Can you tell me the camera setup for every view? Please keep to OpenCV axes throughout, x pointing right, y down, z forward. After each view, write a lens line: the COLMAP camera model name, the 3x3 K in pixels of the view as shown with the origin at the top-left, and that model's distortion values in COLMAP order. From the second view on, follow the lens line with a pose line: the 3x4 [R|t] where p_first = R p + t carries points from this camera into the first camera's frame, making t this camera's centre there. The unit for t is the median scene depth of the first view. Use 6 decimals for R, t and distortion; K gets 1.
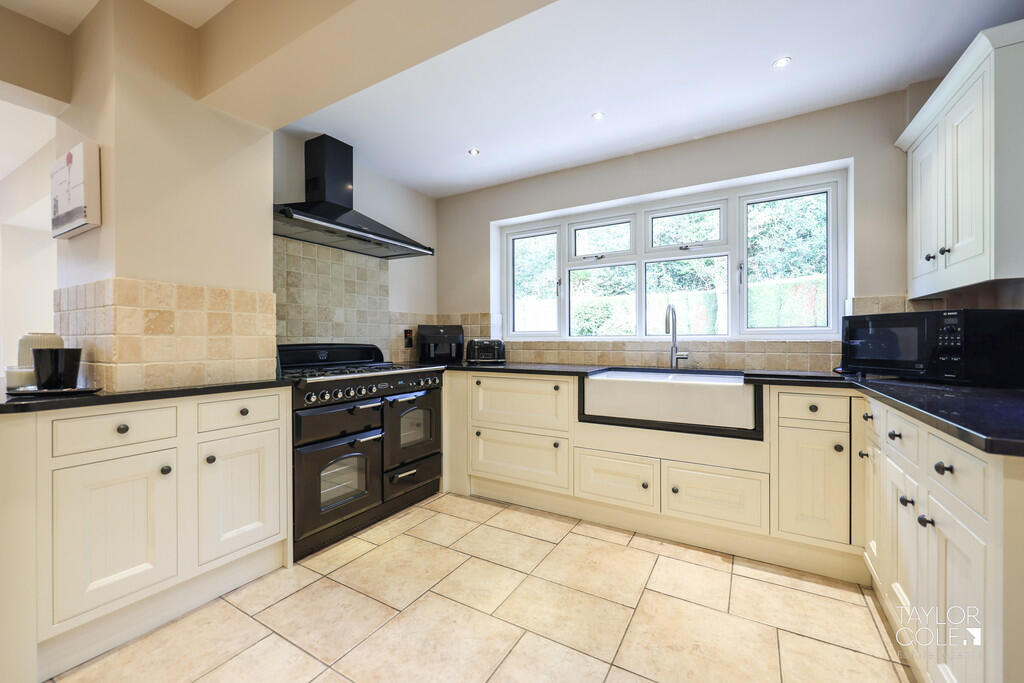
lens RADIAL K [[416.7, 0, 509.8], [0, 416.7, 341.5], [0, 0, 1]] dist [-0.004364, 0.000474]
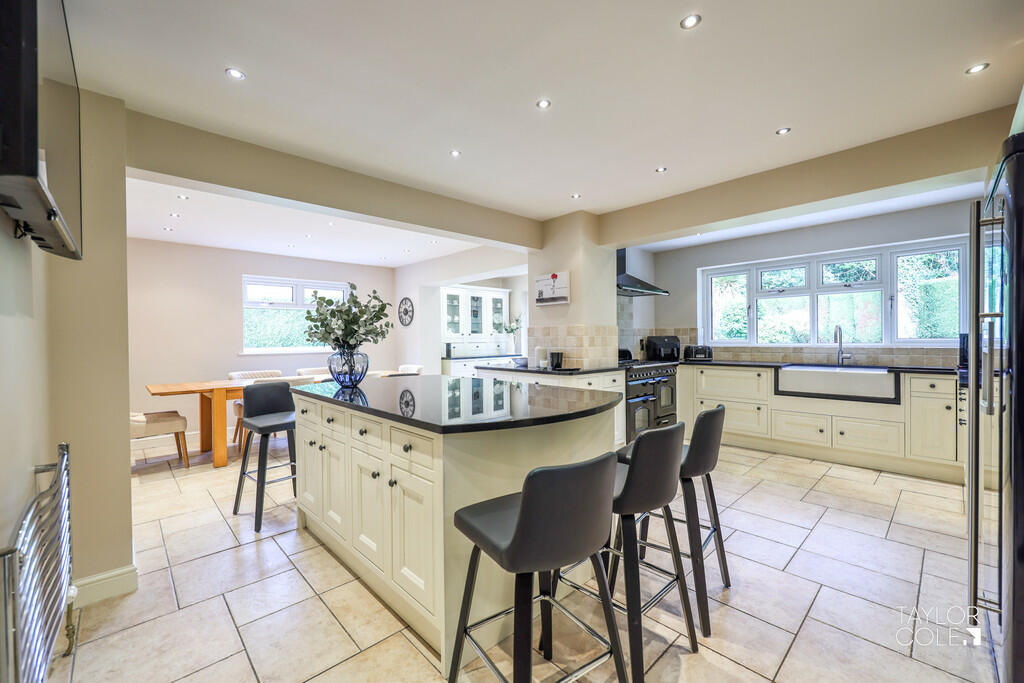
lens RADIAL K [[416.7, 0, 509.8], [0, 416.7, 341.5], [0, 0, 1]] dist [-0.004364, 0.000474]
pose [[0.958806, -0.005016, -0.284017, -0.387615], [0.005477, 0.999985, 0.000830, -0.033112], [0.284009, -0.002351, 0.958819, -0.935326]]
